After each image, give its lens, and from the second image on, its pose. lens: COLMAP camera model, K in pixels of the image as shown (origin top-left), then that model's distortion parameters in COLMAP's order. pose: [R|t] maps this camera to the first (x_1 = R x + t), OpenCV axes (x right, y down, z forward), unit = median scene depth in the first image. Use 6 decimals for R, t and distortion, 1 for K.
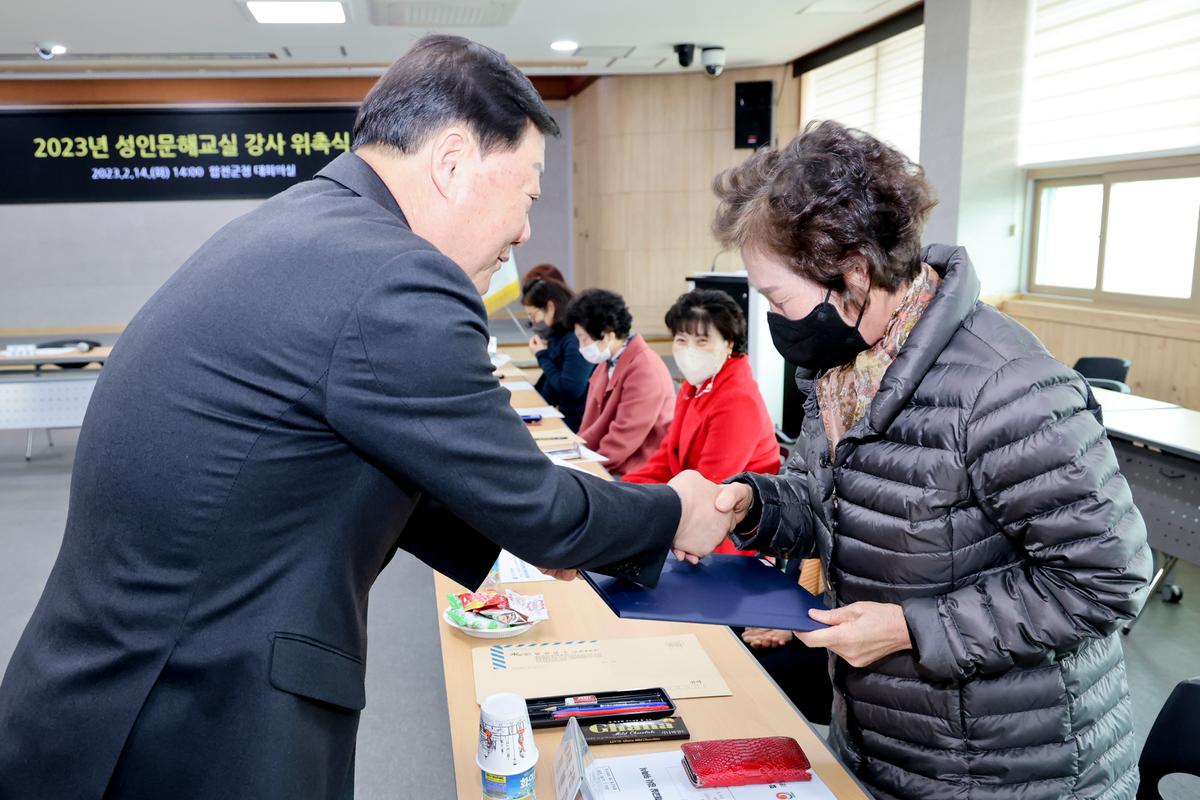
lens RADIAL K [[1163.7, 0, 541.0], [0, 1163.7, 442.2], [0, 0, 1]] dist [0.011090, -0.004136]
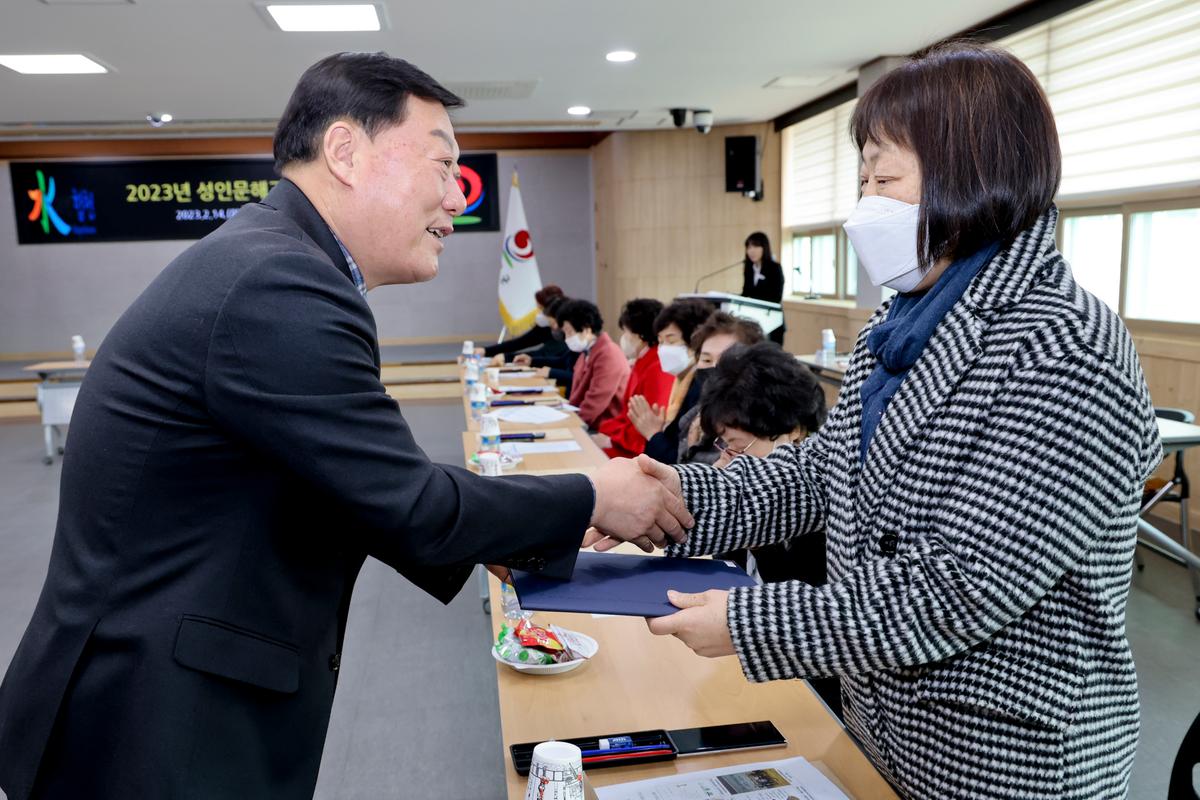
lens RADIAL K [[1161.5, 0, 583.9], [0, 1161.5, 443.0], [0, 0, 1]] dist [0.008207, -0.027447]
pose [[0.999982, -0.005970, -0.000557, 0.018462], [0.005954, 0.999665, -0.025175, 0.029066], [0.000707, 0.025172, 0.999683, -0.159062]]
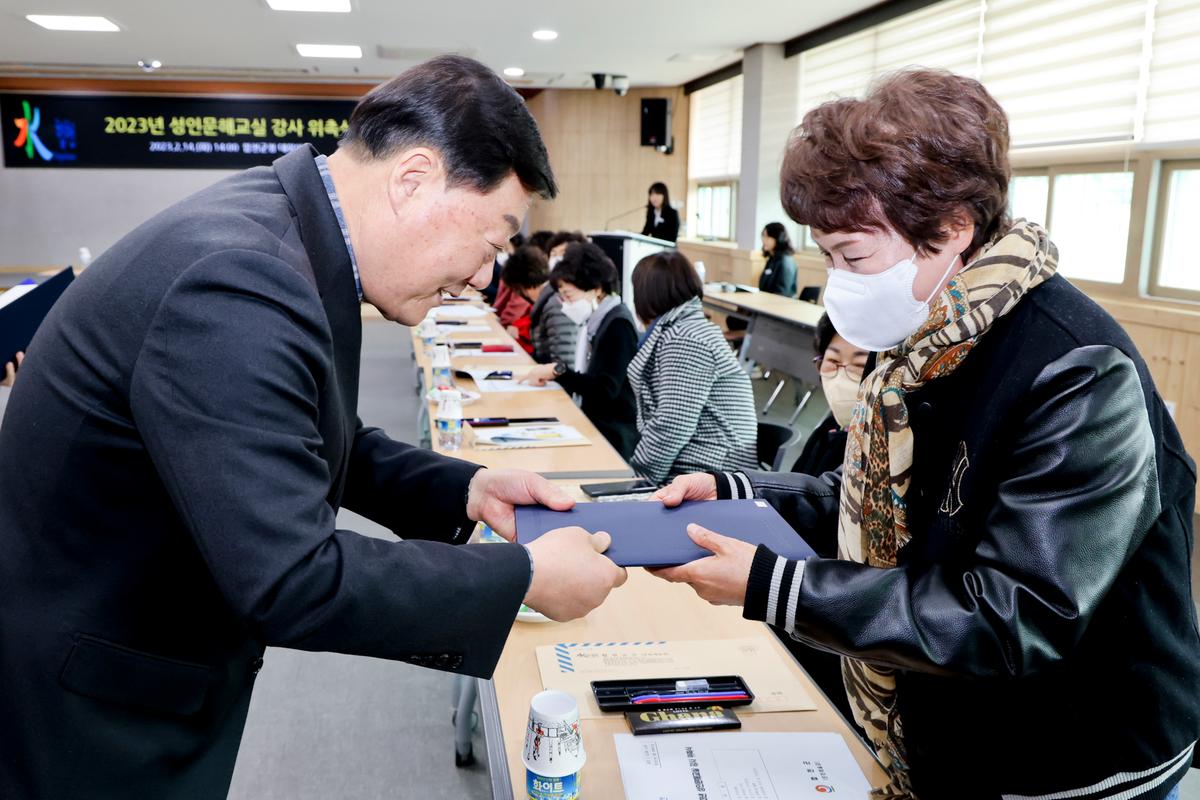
lens RADIAL K [[1165.5, 0, 576.0], [0, 1165.5, 399.2], [0, 0, 1]] dist [-0.004822, 0.000854]
pose [[0.998752, 0.023096, 0.044293, 0.032772], [-0.022508, 0.999653, -0.013713, 0.059256], [-0.044594, 0.012699, 0.998924, -0.323634]]
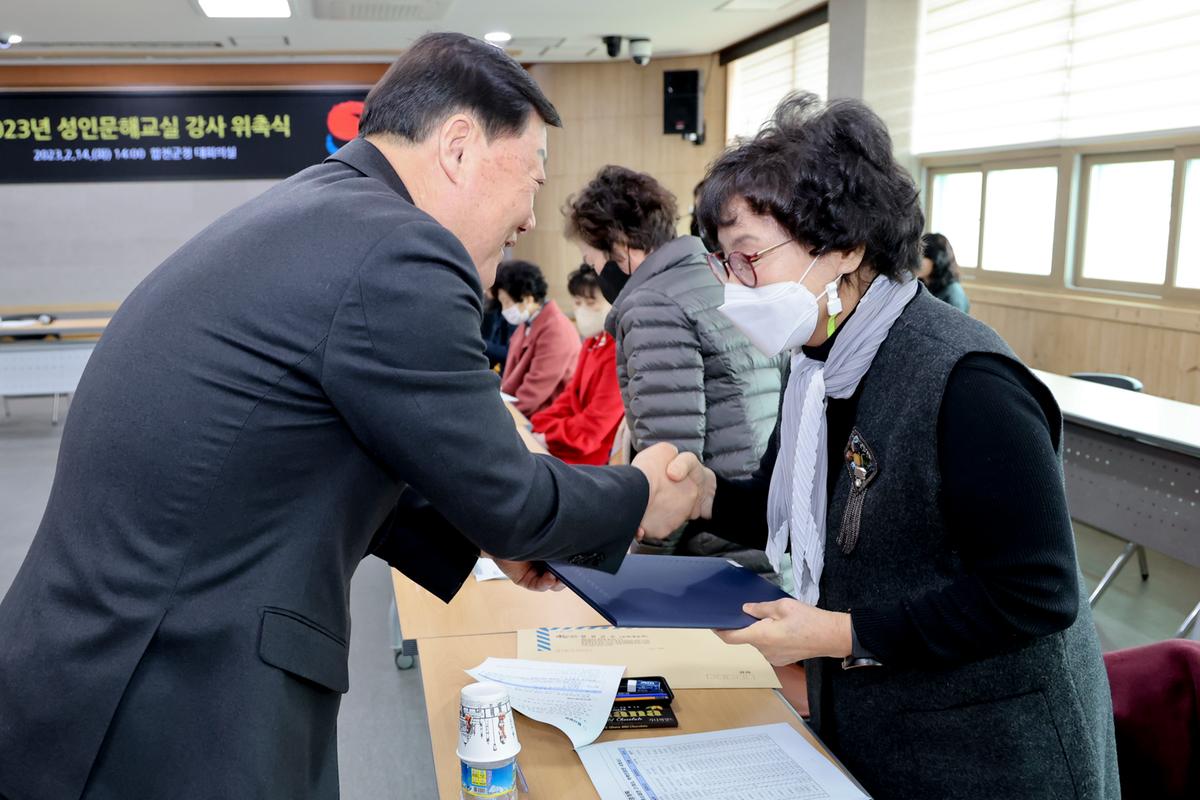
lens RADIAL K [[1232.1, 0, 507.7], [0, 1232.1, 425.8], [0, 0, 1]] dist [0.004552, -0.004582]
pose [[0.999815, -0.000561, 0.019233, 0.005386], [0.000725, 0.999963, -0.008517, 0.015591], [-0.019228, 0.008530, 0.999779, -0.084761]]
